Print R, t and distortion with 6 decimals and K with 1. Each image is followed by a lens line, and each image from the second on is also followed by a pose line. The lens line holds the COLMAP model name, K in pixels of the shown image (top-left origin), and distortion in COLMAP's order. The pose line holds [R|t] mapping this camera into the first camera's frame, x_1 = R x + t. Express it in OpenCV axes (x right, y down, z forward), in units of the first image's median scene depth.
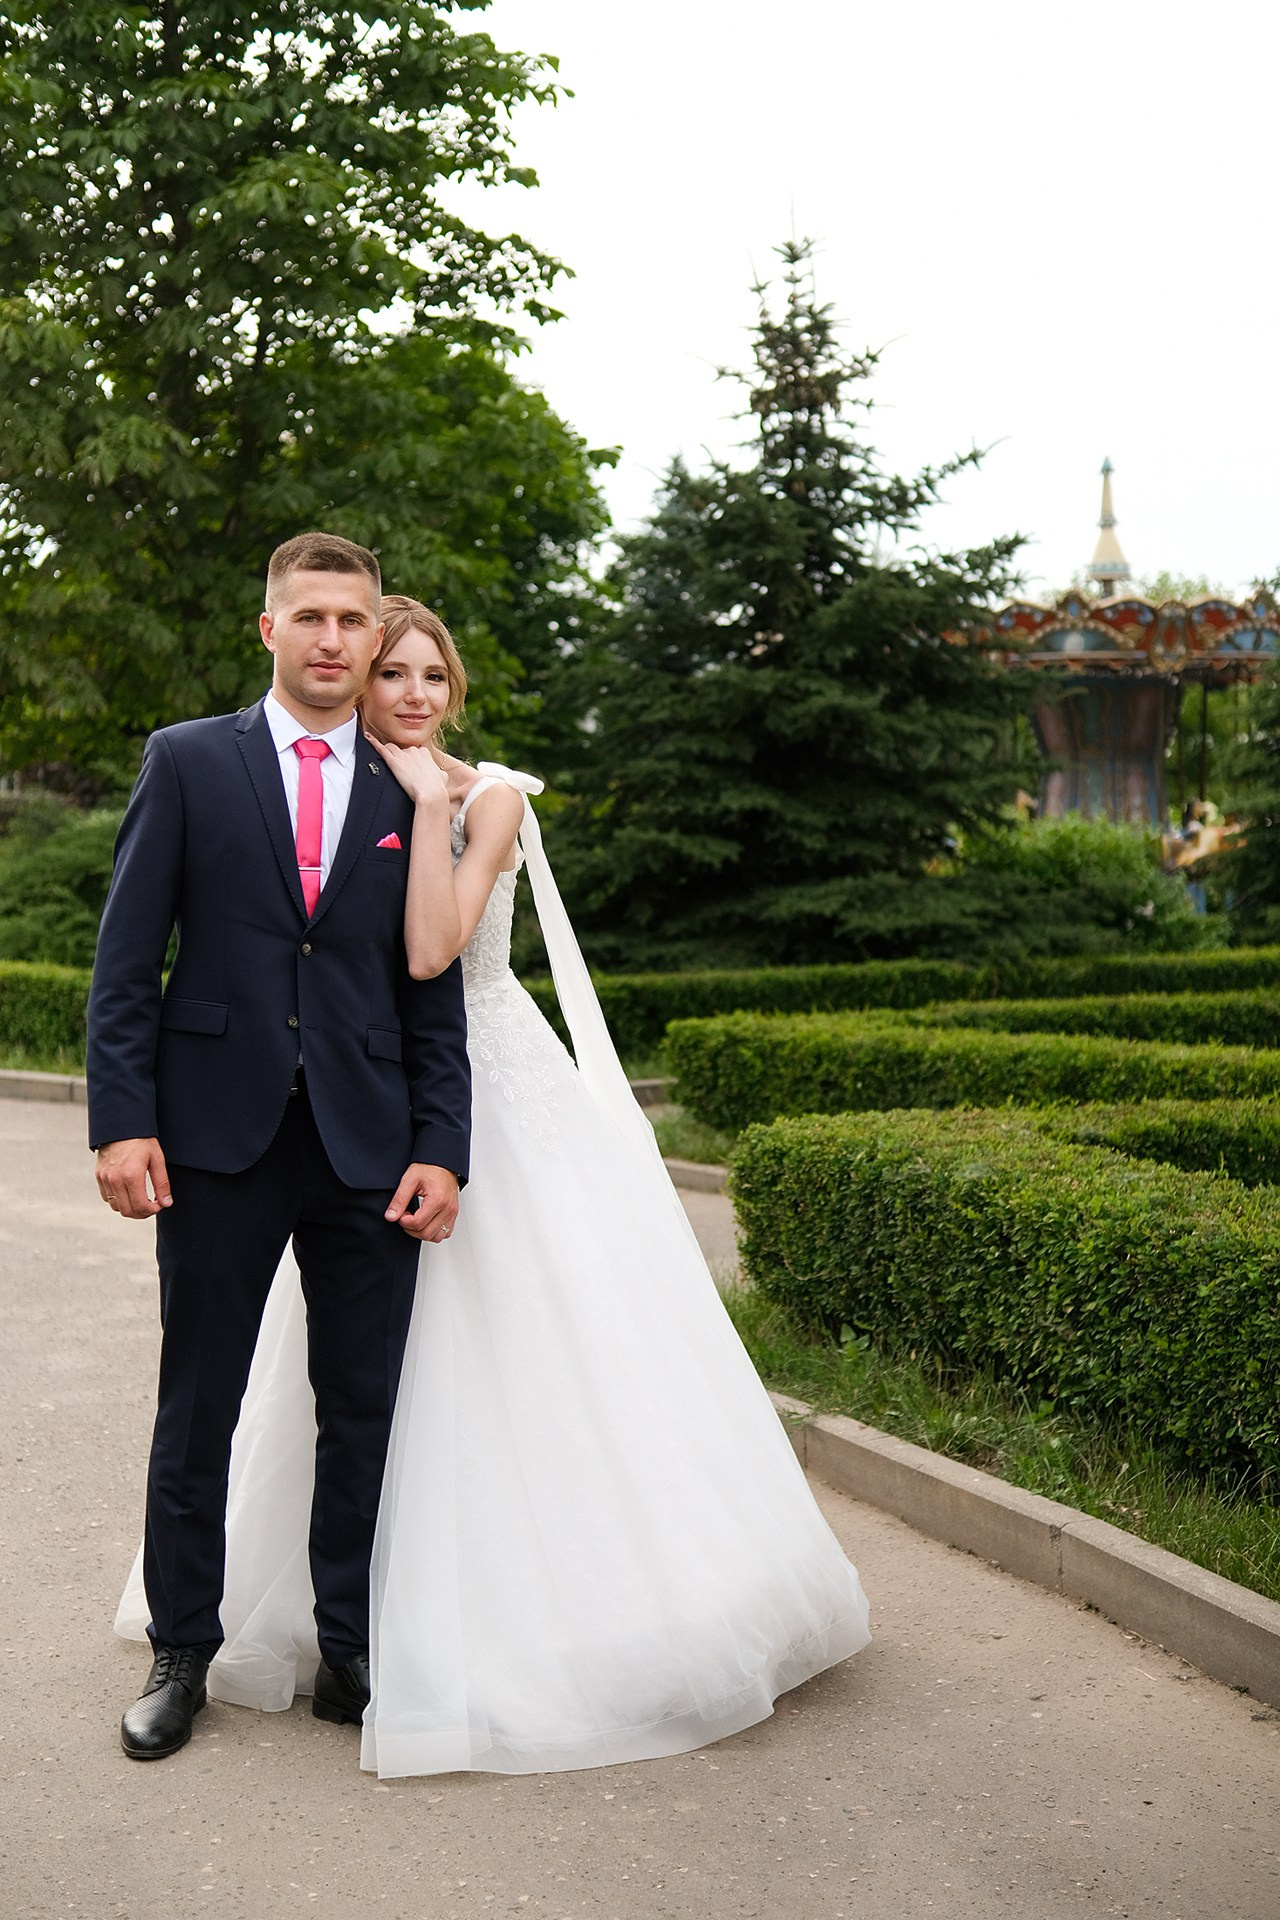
lens RADIAL K [[2802.7, 0, 639.5], [0, 2802.7, 1000.5], [0, 0, 1]] dist [-0.013028, 0.214000]
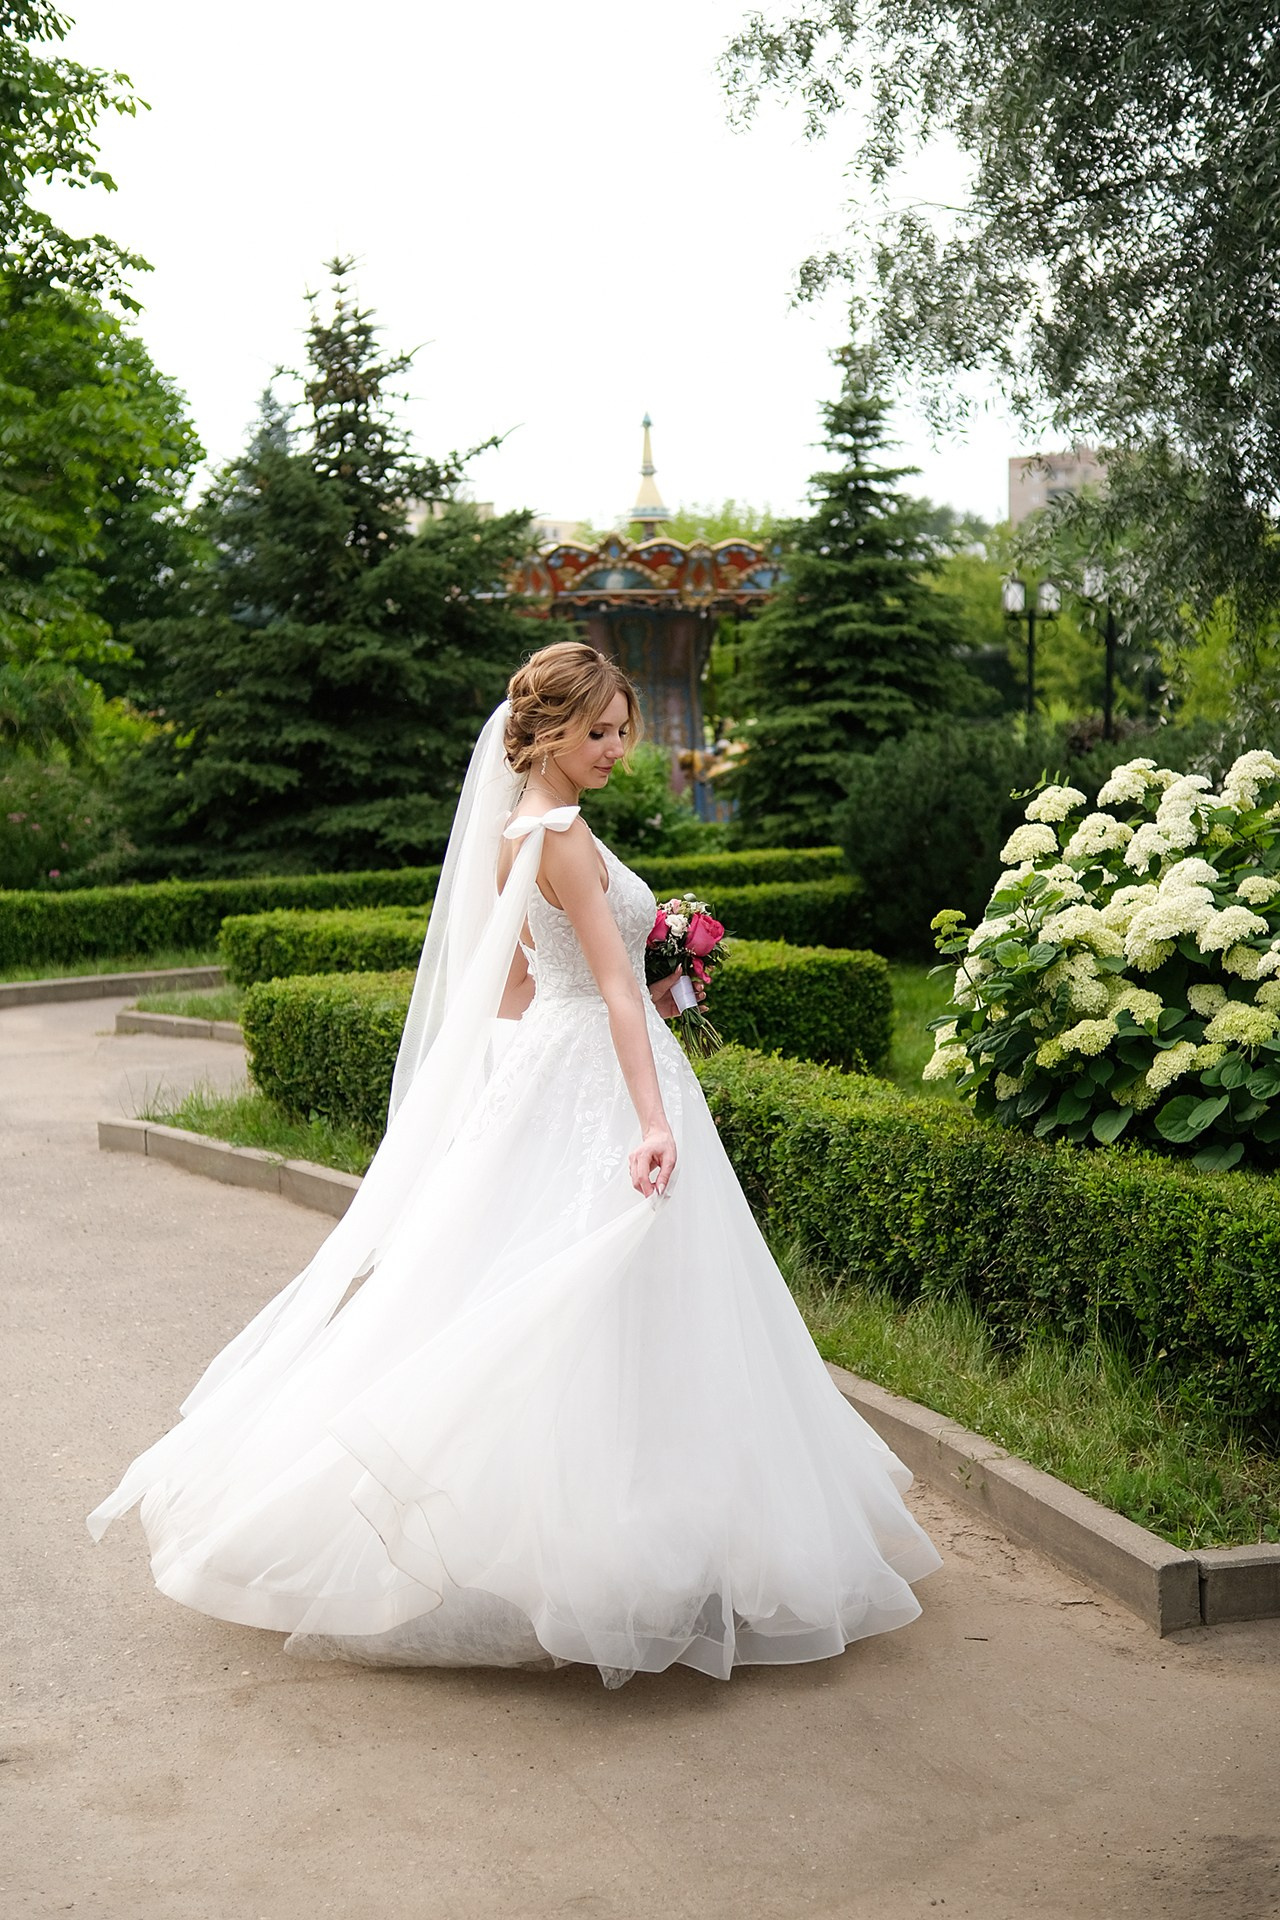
lens RADIAL K [[2802.7, 0, 639.5], [0, 2802.7, 1000.5], [0, 0, 1]] dist [-0.013028, 0.214000]
pose [[0.990782, -0.017937, 0.134271, 0.016217], [0.013177, 0.999256, 0.036254, 0.000654], [-0.134821, -0.034151, 0.990281, -0.197113]]
